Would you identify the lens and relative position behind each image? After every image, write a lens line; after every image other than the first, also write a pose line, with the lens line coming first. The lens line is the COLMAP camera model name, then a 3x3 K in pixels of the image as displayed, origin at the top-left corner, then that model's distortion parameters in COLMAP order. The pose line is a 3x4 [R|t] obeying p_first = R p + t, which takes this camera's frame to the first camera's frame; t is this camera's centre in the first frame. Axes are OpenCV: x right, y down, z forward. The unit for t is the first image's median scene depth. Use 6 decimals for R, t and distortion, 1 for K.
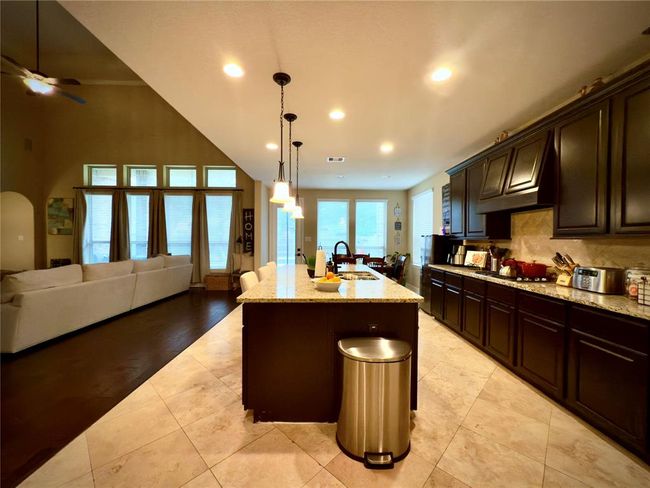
lens RADIAL K [[260.5, 0, 325.5], [0, 260.5, 244.2], [0, 0, 1]] dist [0.000421, 0.000085]
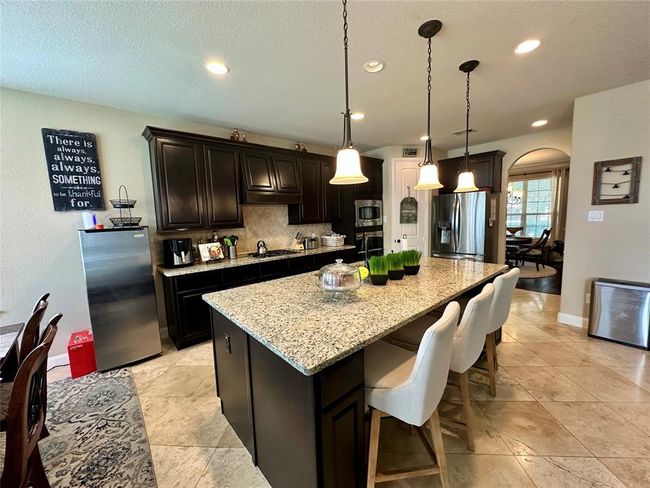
lens RADIAL K [[260.0, 0, 327.5], [0, 260.0, 243.0], [0, 0, 1]] dist [-0.002160, 0.000063]
pose [[-0.651292, -0.064292, 0.756099, -0.192456], [0.038470, 0.992326, 0.117516, -0.033055], [-0.757851, 0.105625, -0.643821, 0.670958]]
